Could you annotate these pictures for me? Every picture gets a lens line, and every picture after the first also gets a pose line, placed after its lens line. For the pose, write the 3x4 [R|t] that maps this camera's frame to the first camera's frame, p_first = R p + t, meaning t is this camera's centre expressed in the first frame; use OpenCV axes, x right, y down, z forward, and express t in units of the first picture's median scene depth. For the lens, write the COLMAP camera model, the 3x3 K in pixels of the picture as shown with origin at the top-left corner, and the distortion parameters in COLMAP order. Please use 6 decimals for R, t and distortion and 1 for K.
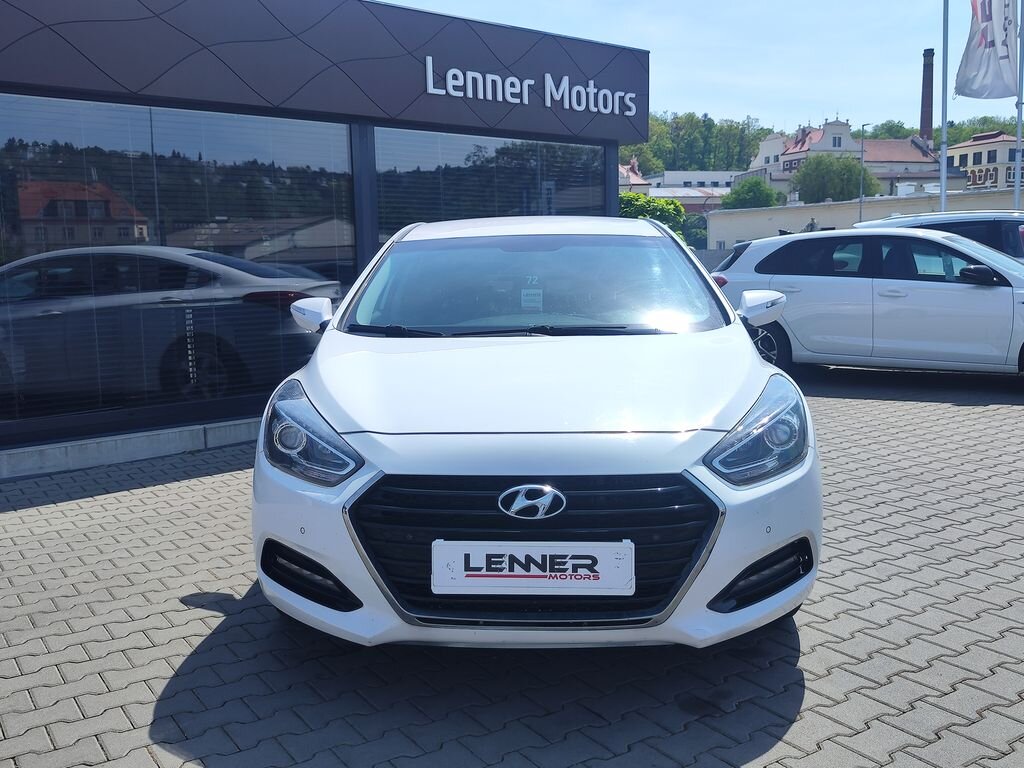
lens RADIAL K [[980.2, 0, 512.0], [0, 980.2, 384.0], [0, 0, 1]] dist [0.009468, -0.019784]
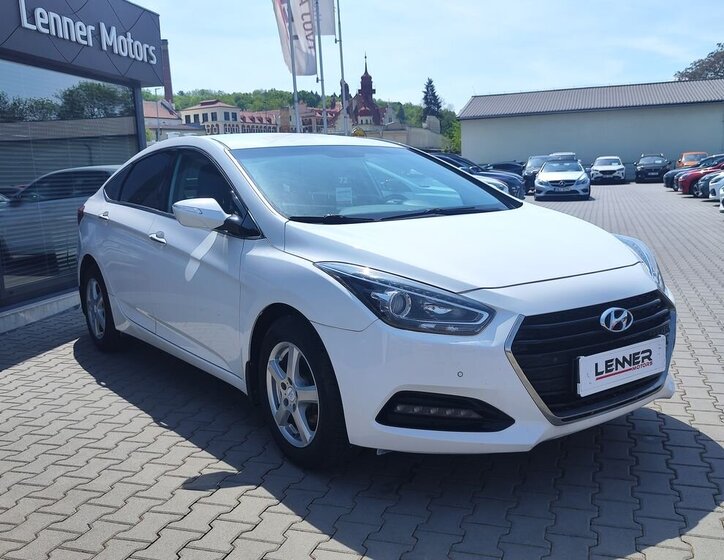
lens RADIAL K [[709.6, 0, 361.7], [0, 709.6, 292.9], [0, 0, 1]] dist [0.012133, -0.008564]
pose [[0.787721, -0.113636, 0.605460, -0.290070], [0.101900, 0.993336, 0.053860, -0.003667], [-0.607546, 0.019270, 0.794051, 0.132254]]
